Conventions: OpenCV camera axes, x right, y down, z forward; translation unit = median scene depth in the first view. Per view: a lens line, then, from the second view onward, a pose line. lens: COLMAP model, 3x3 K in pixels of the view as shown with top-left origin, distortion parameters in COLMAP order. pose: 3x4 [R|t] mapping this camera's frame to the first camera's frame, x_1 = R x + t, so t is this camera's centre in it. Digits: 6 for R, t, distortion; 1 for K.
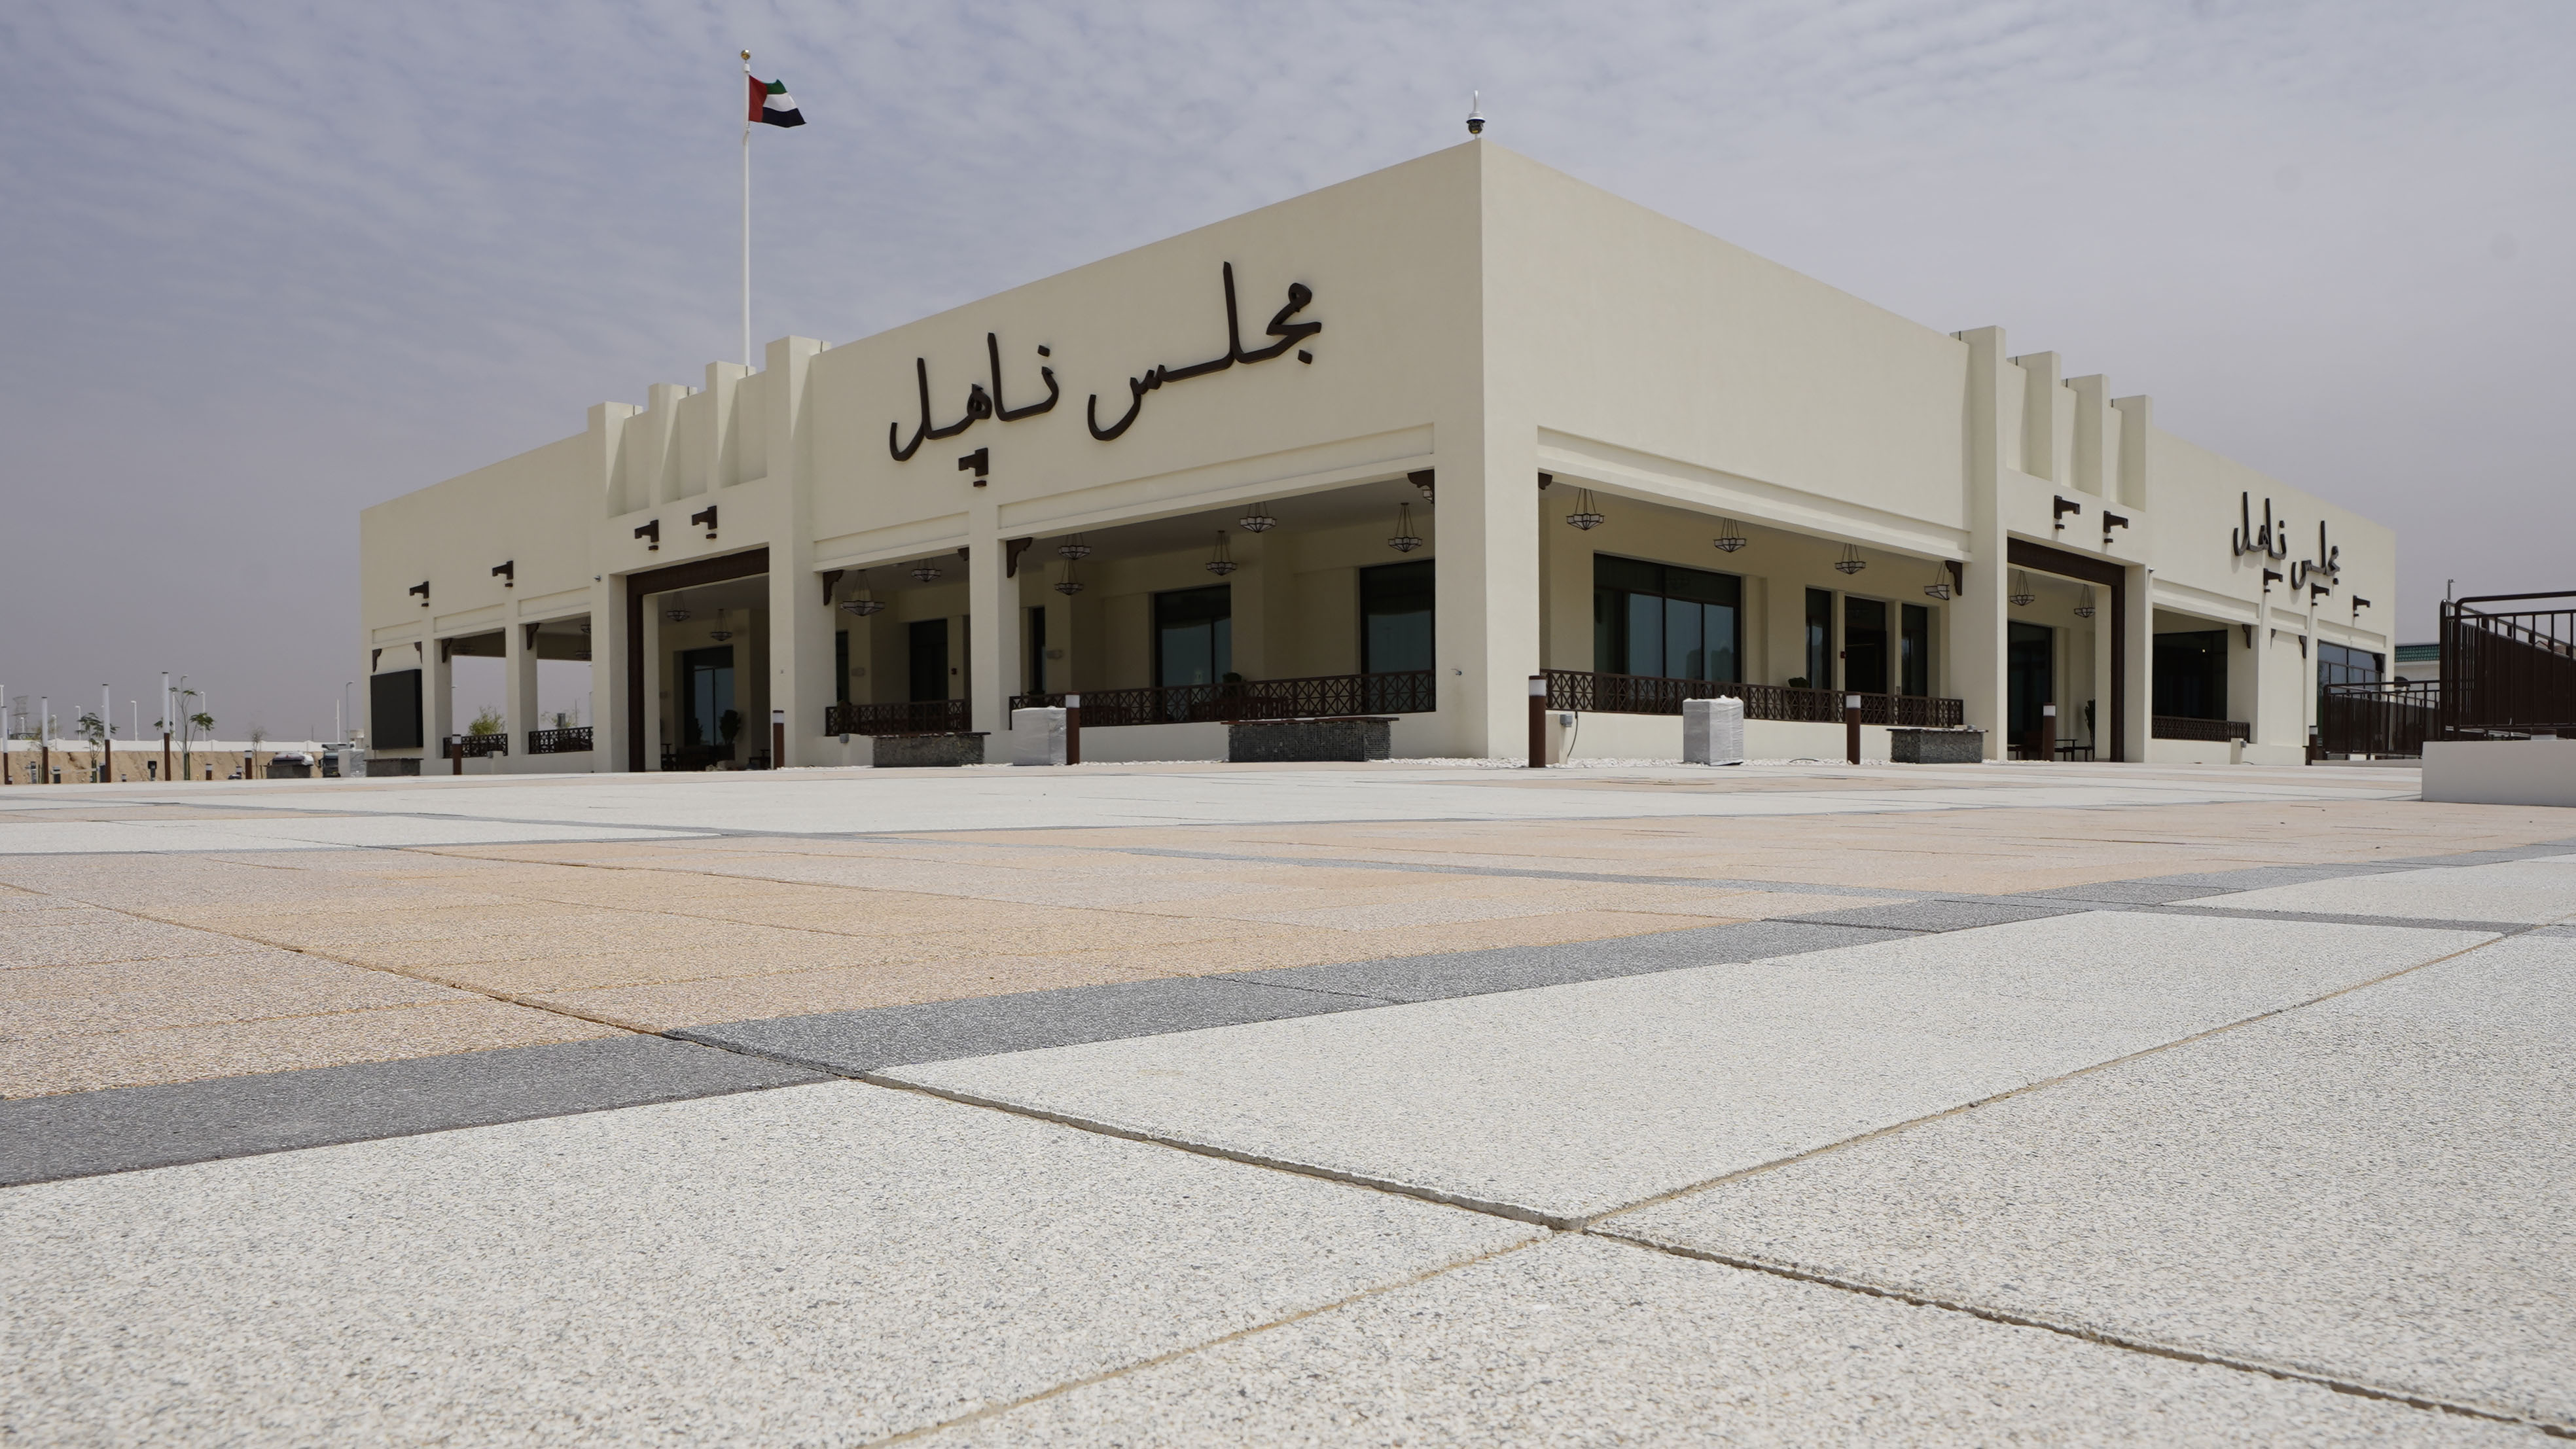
lens RADIAL K [[1833.7, 0, 1288.0], [0, 1833.7, 724.5], [0, 0, 1]] dist [-0.068470, -0.000450]
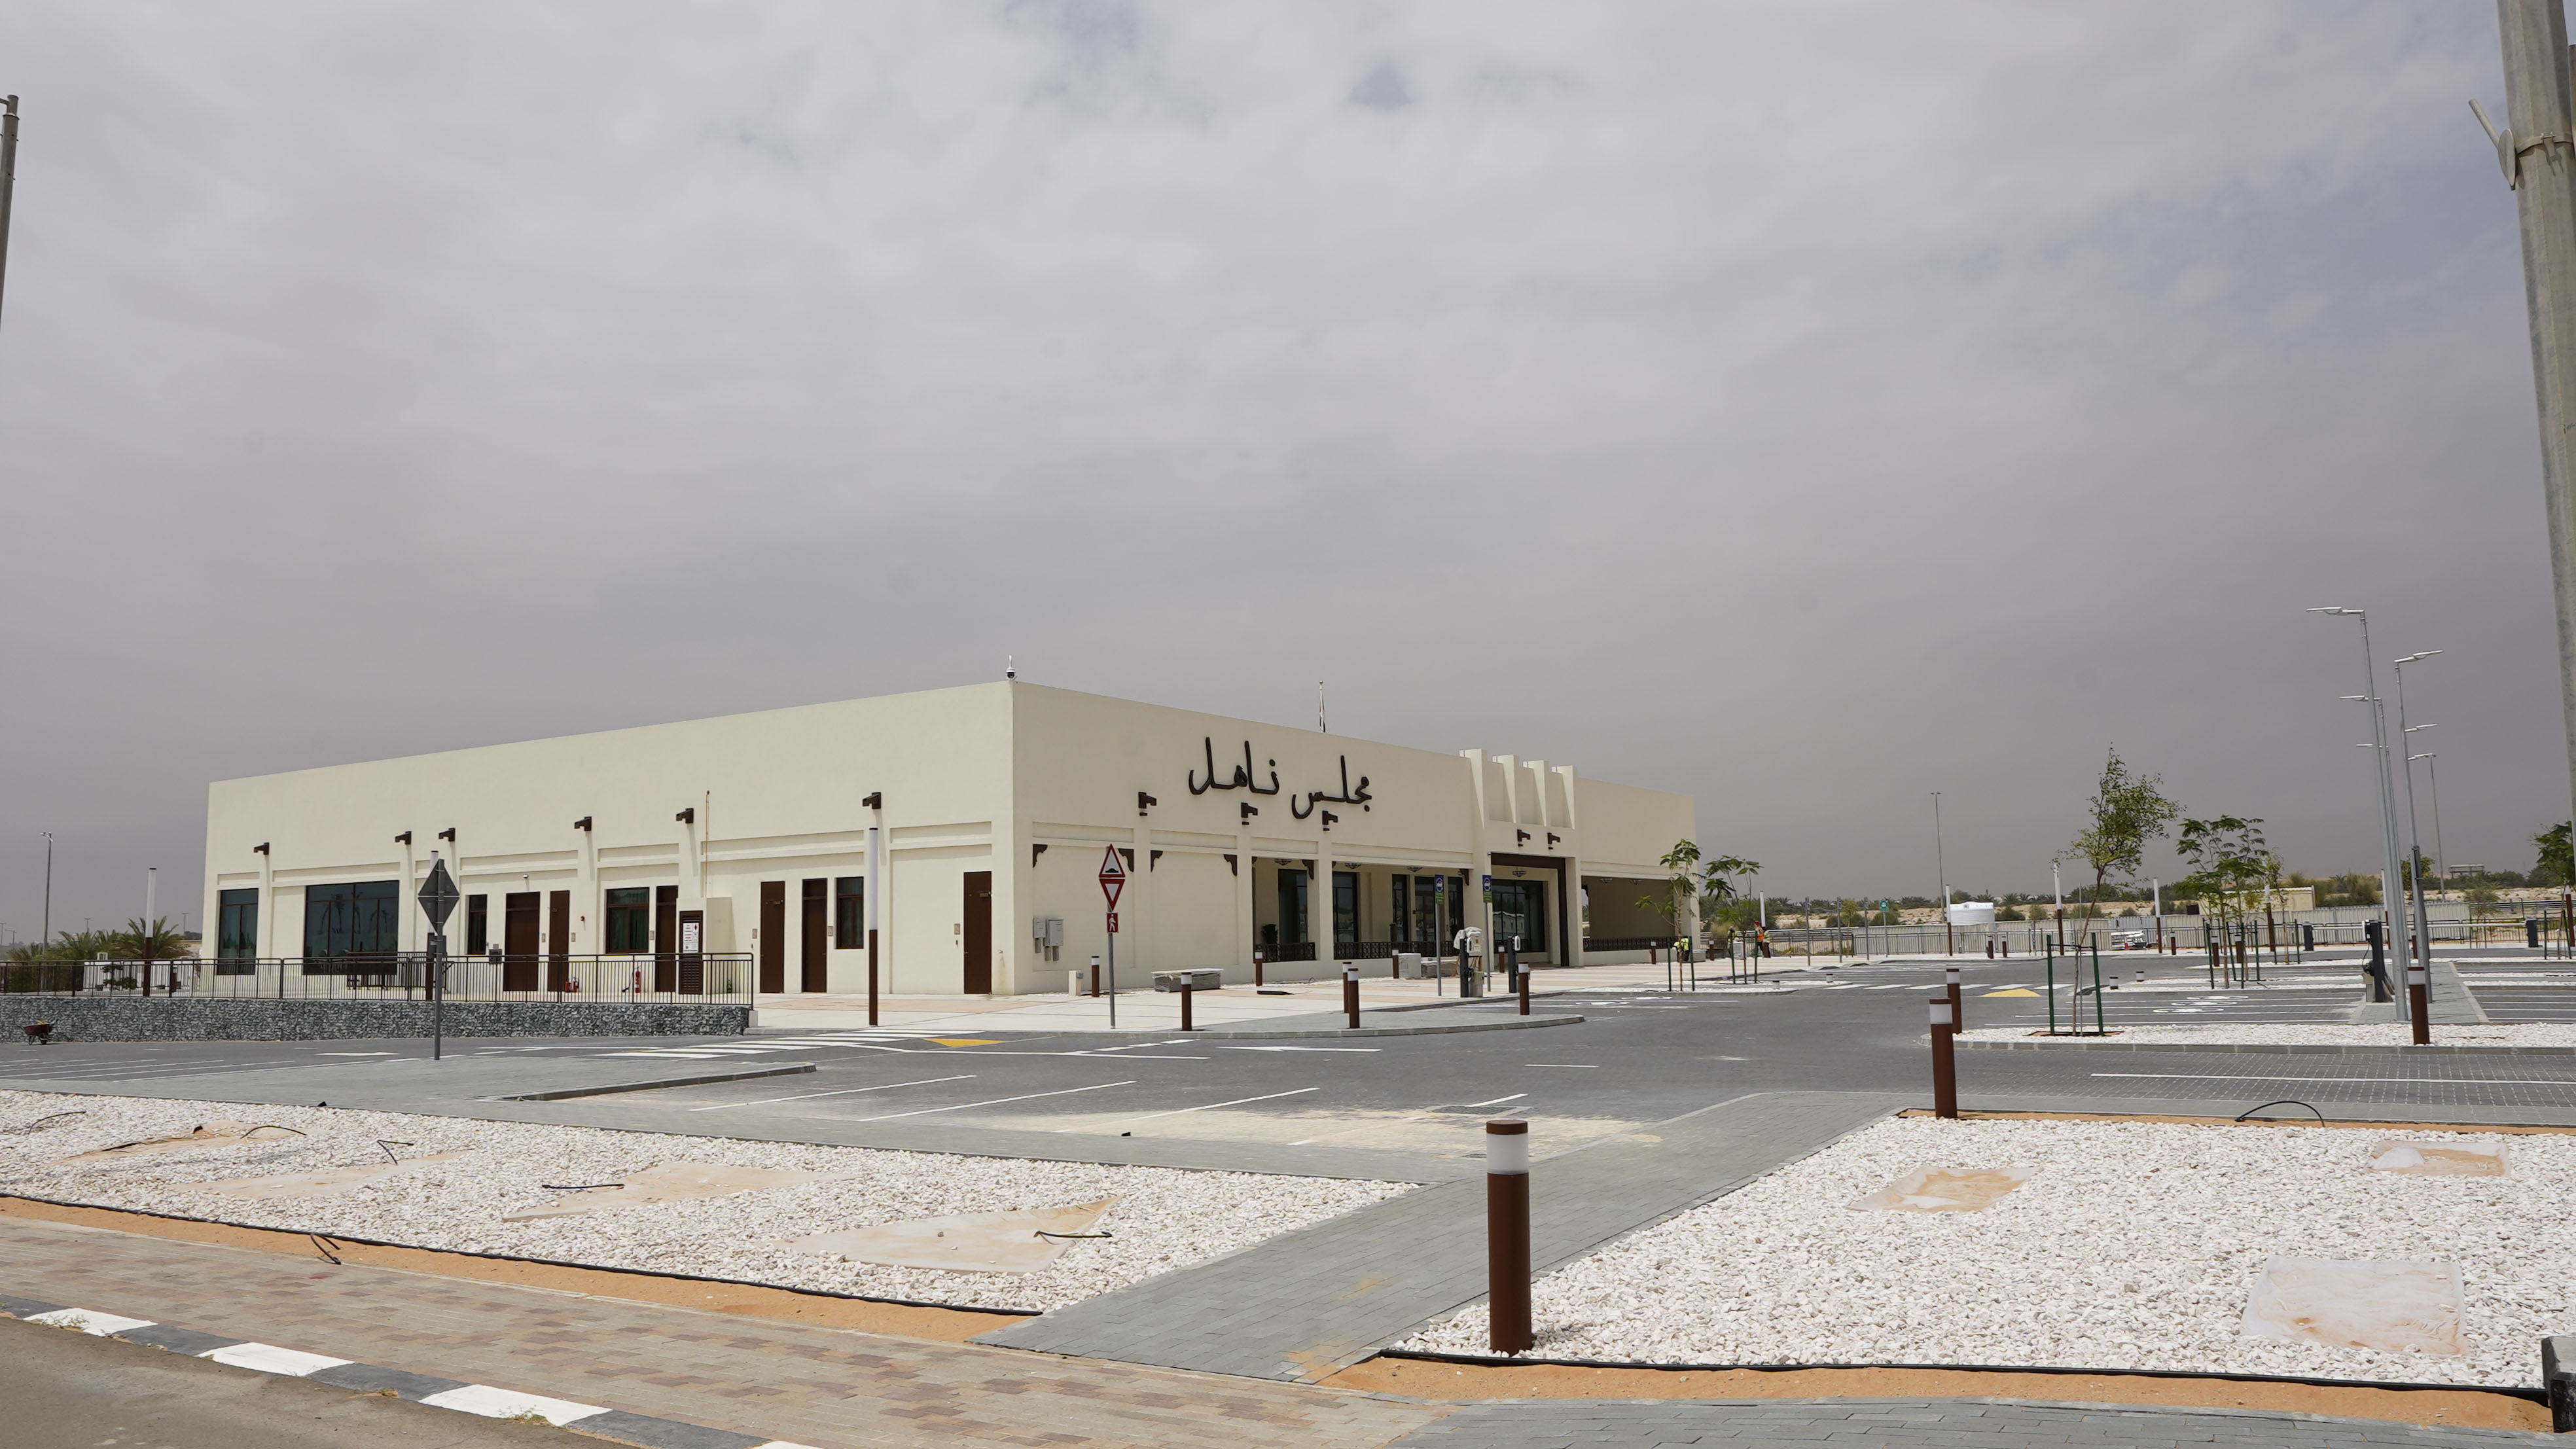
lens RADIAL K [[1833.7, 0, 1288.0], [0, 1833.7, 724.5], [0, 0, 1]] dist [-0.068470, -0.000450]
pose [[-0.207603, 0.127055, 0.969927, -2.085052], [-0.014440, 0.991023, -0.132910, 0.011060], [-0.978107, -0.041599, -0.203905, 1.432998]]
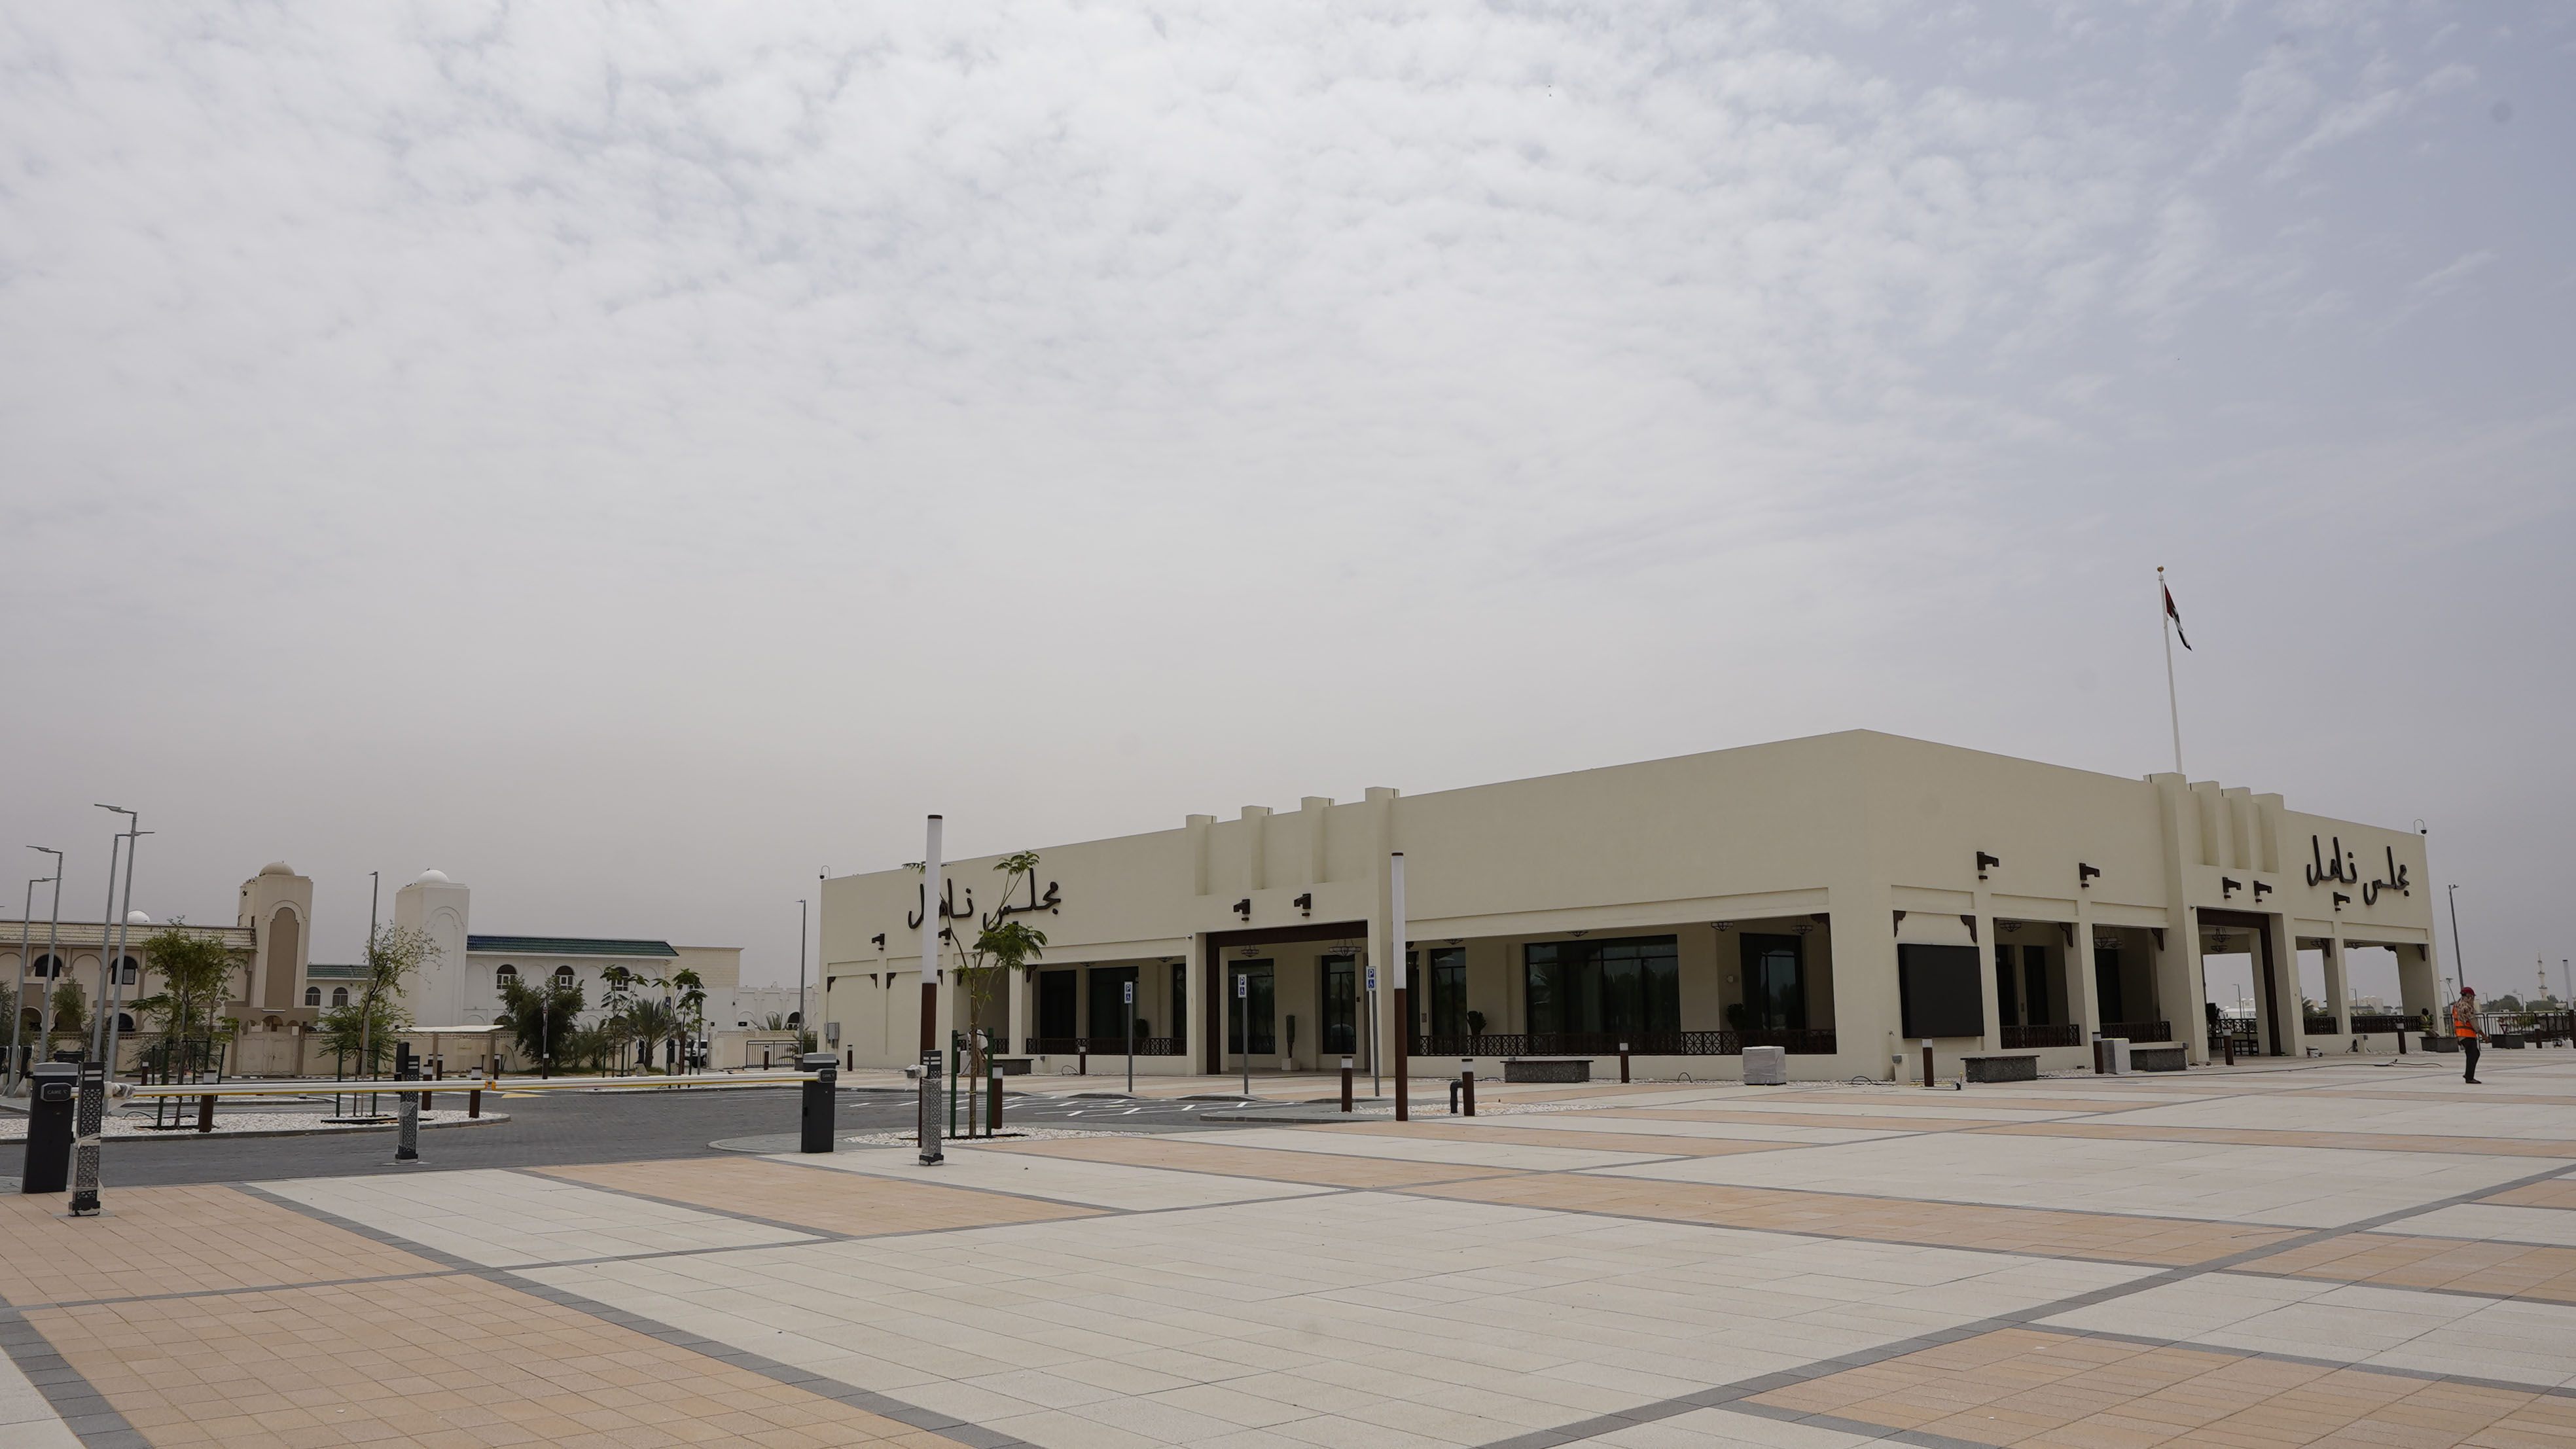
lens RADIAL K [[1836.9, 0, 1288.0], [0, 1836.9, 724.5], [0, 0, 1]] dist [-0.046564, 0.005112]
pose [[0.997301, -0.013468, -0.072178, 0.468817], [0.003800, 0.991184, -0.132437, -0.106950], [0.073326, 0.131805, 0.988560, -1.387158]]
